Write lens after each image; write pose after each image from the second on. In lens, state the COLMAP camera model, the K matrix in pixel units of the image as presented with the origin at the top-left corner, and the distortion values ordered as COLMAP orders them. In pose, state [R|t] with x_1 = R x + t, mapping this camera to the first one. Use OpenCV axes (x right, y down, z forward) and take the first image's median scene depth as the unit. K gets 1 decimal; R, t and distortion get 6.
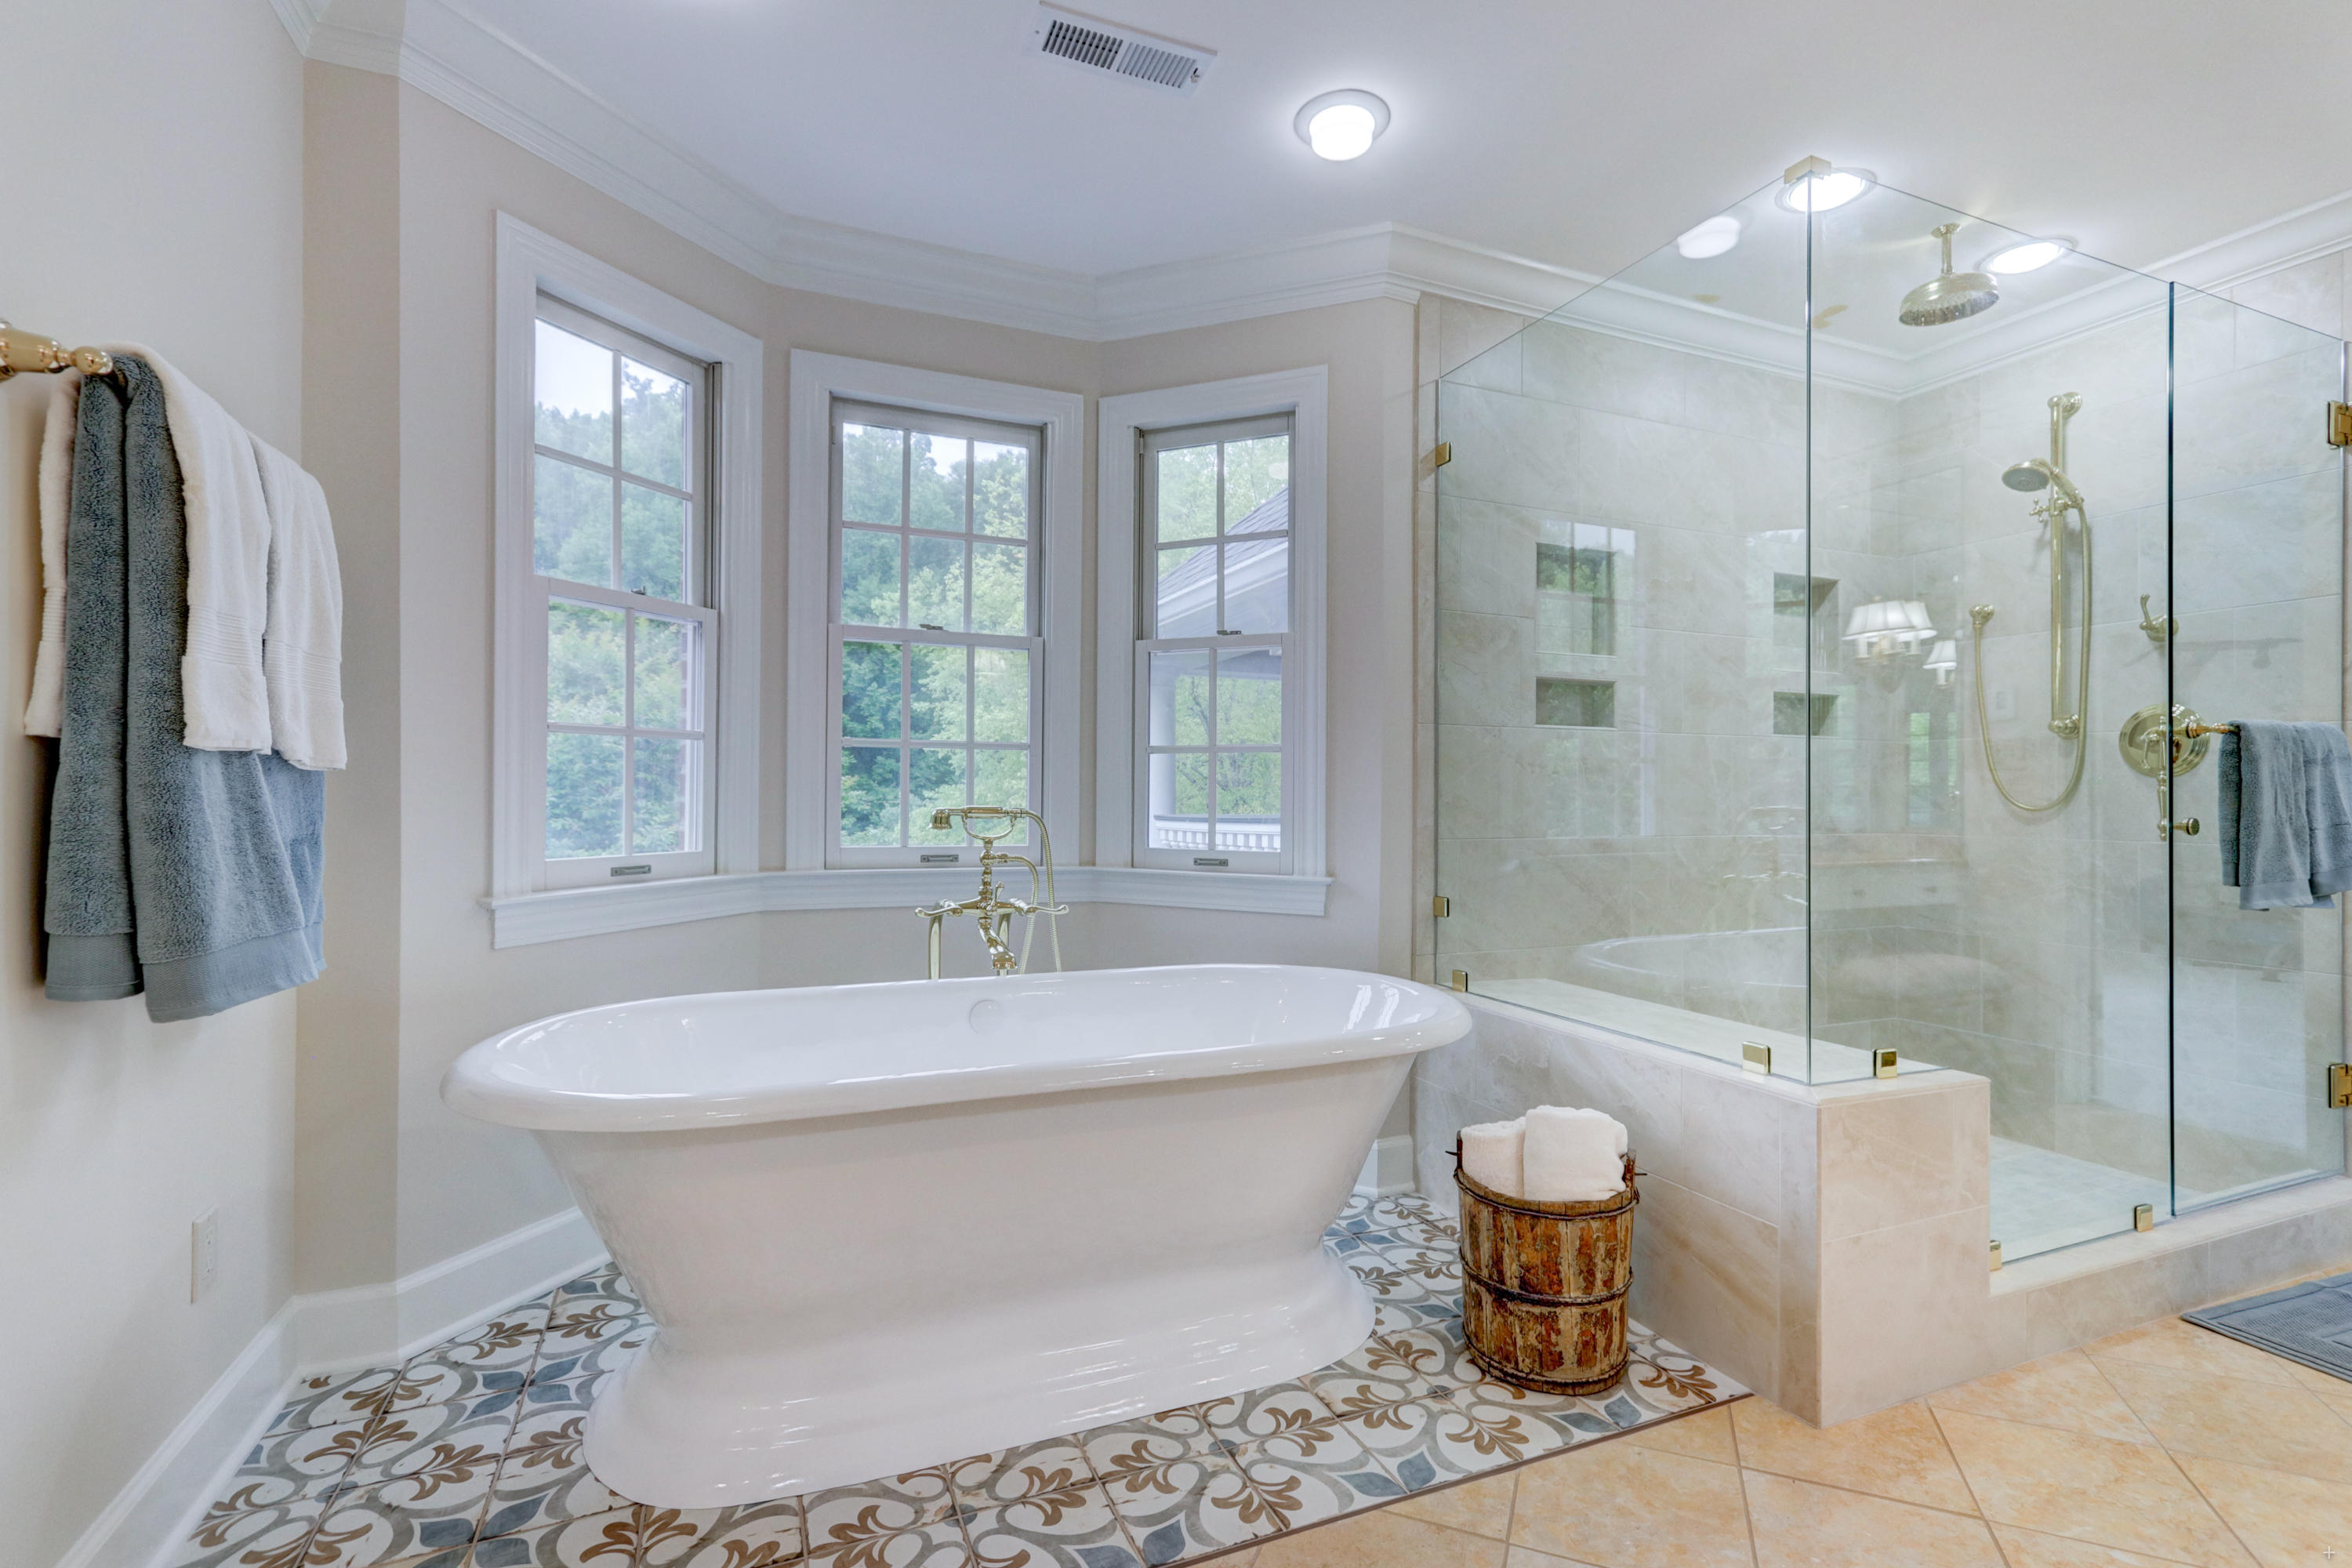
lens RADIAL K [[1082.9, 0, 1184.3], [0, 1082.9, 788.1], [0, 0, 1]] dist [0.005029, 0.000066]
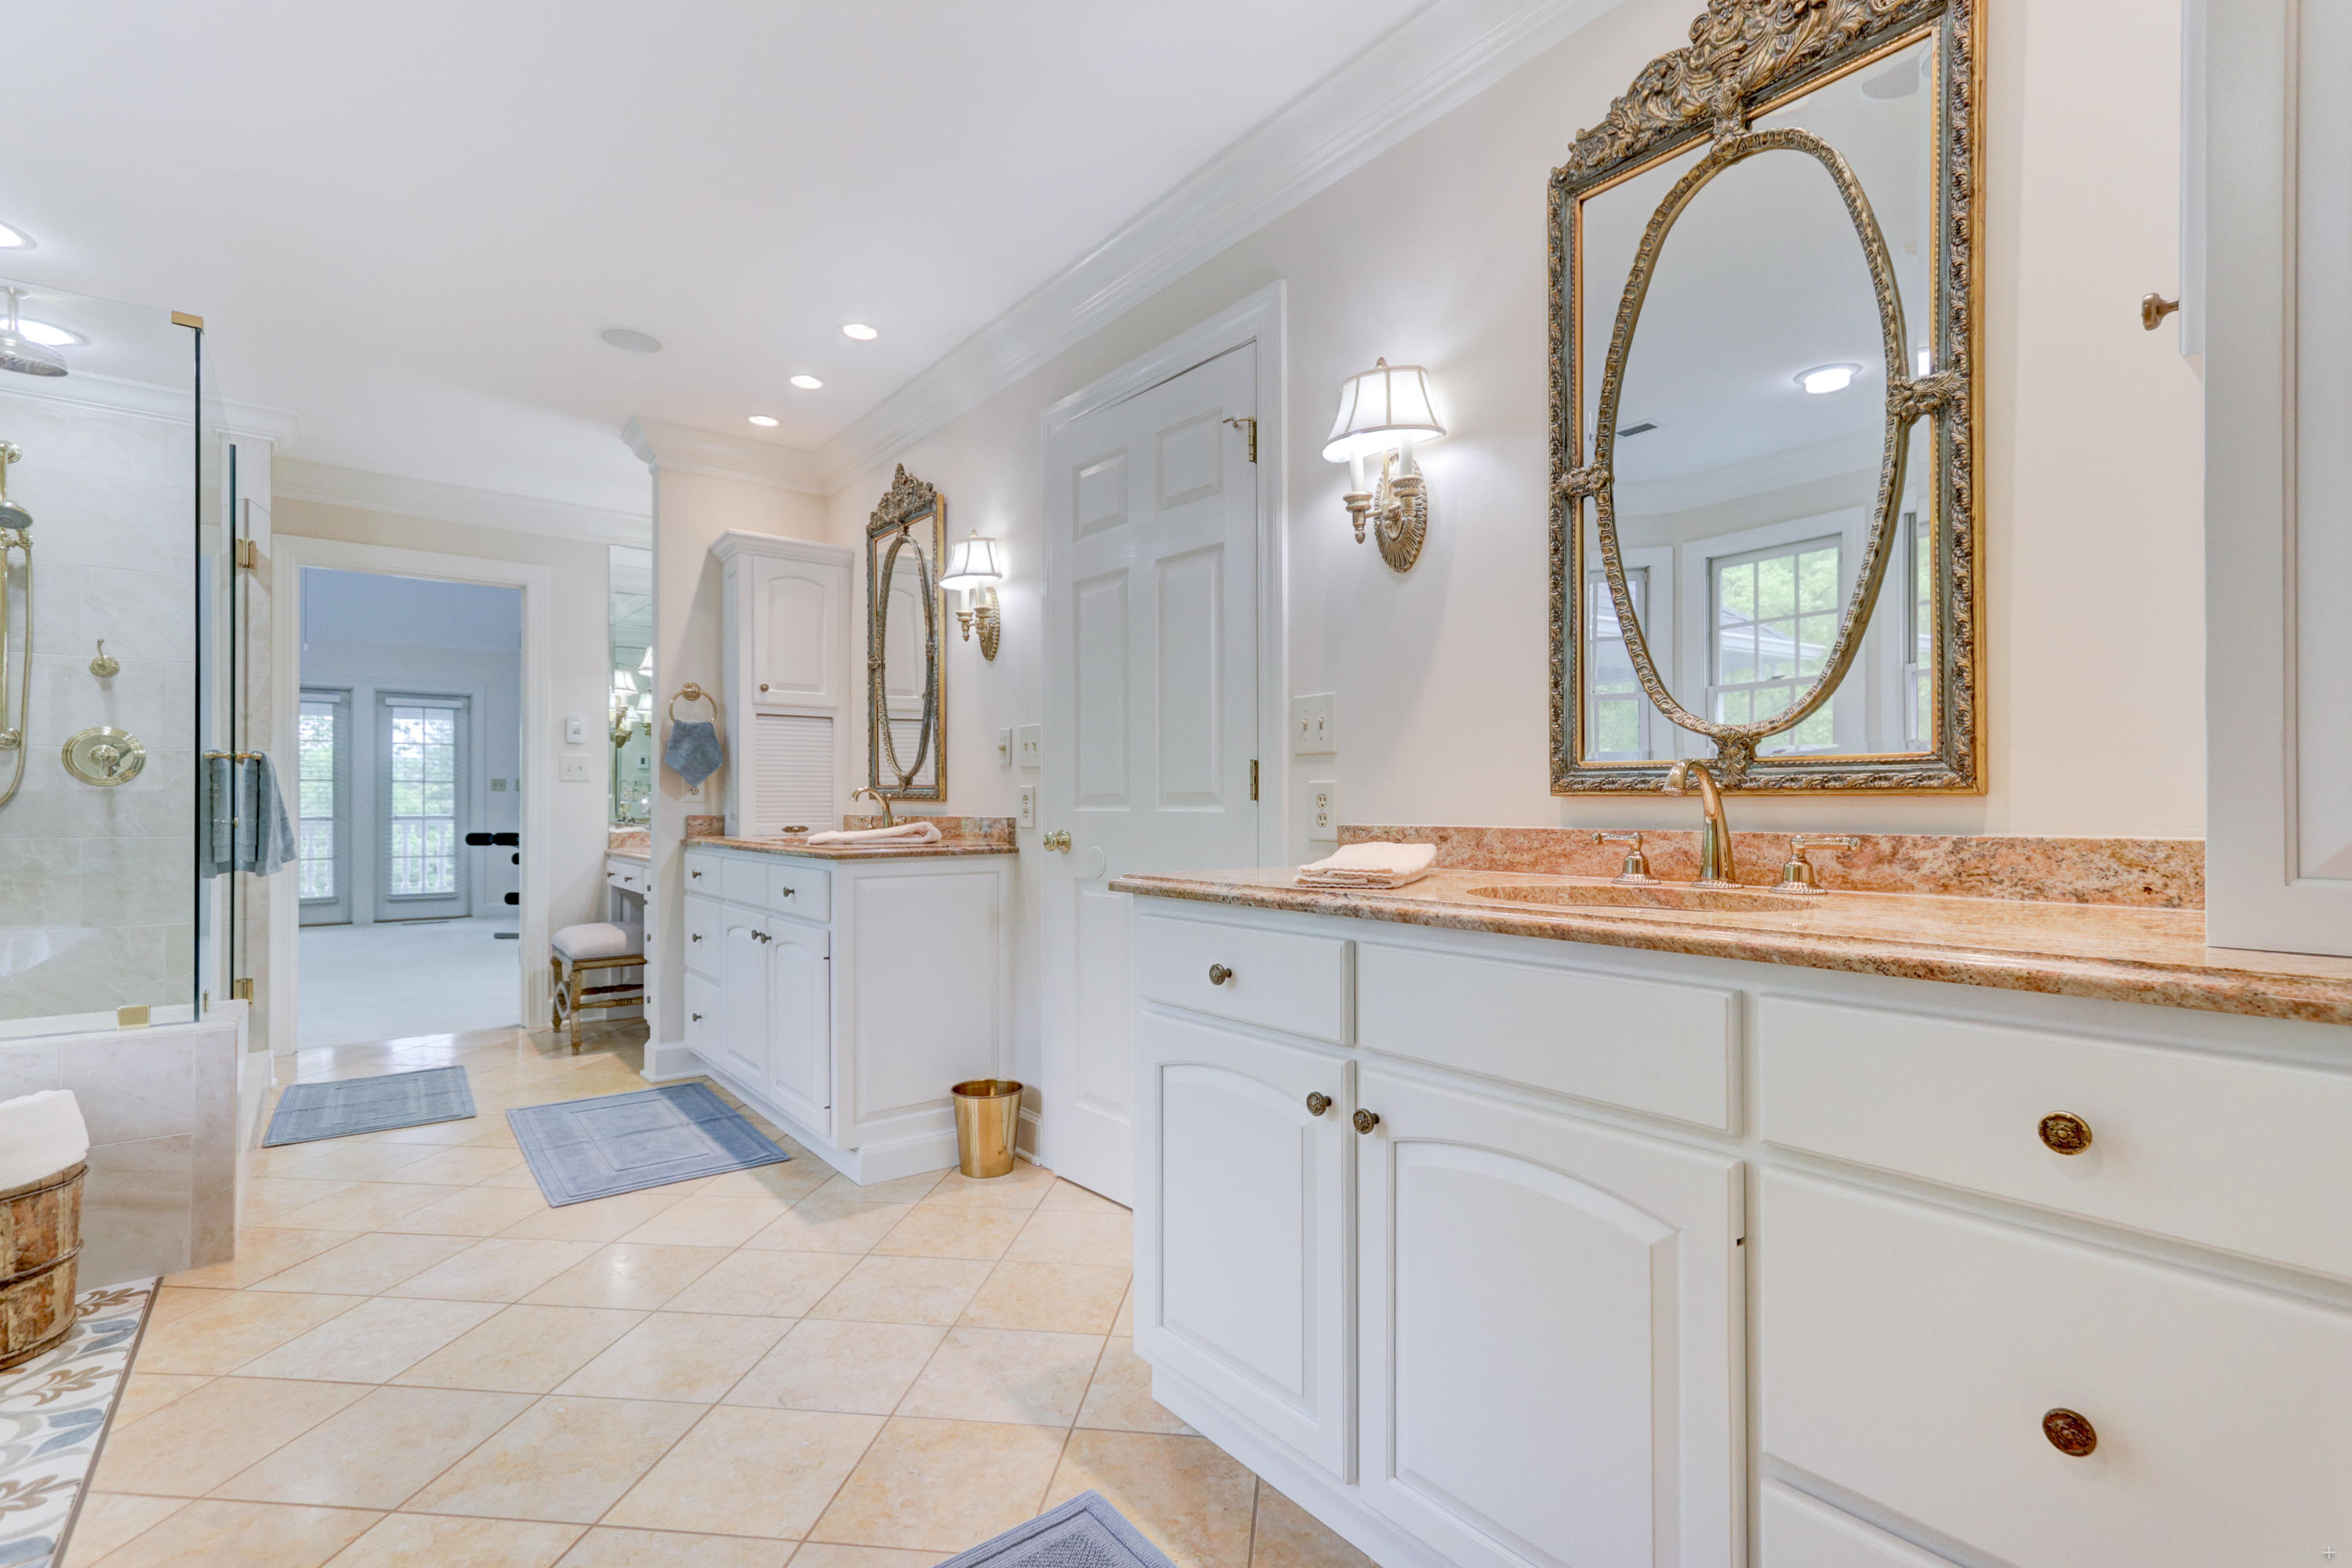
lens RADIAL K [[1082.9, 0, 1181.2], [0, 1082.9, 792.7], [0, 0, 1]] dist [0.005029, 0.000066]
pose [[-0.243949, 0.002931, 0.969784, -1.010909], [-0.008290, 0.999953, -0.005107, -0.009647], [-0.969753, -0.009285, -0.243914, 0.163804]]
